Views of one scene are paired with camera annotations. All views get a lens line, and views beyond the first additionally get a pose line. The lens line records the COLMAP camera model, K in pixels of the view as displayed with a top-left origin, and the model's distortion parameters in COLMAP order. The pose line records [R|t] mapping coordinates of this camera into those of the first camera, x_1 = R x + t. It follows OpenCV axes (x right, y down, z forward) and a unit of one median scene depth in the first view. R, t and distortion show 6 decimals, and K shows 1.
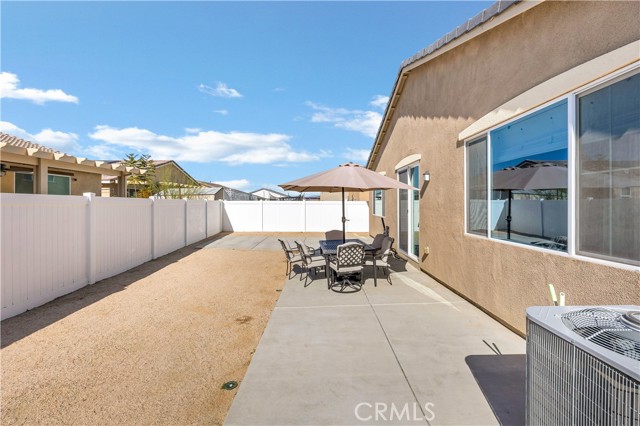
lens RADIAL K [[265.0, 0, 320.9], [0, 265.0, 207.9], [0, 0, 1]] dist [-0.000667, 0.000141]
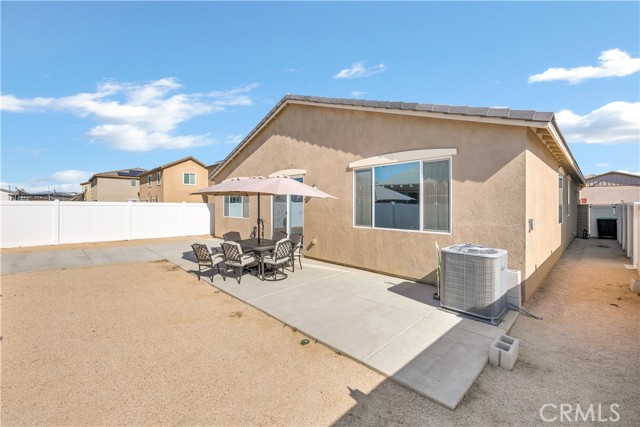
lens RADIAL K [[265.0, 0, 322.8], [0, 265.0, 210.1], [0, 0, 1]] dist [-0.000667, 0.000141]
pose [[0.719390, -0.004972, 0.694588, -0.721386], [0.004412, 0.999987, 0.002588, -0.007443], [-0.694592, 0.001203, 0.719403, -0.025345]]
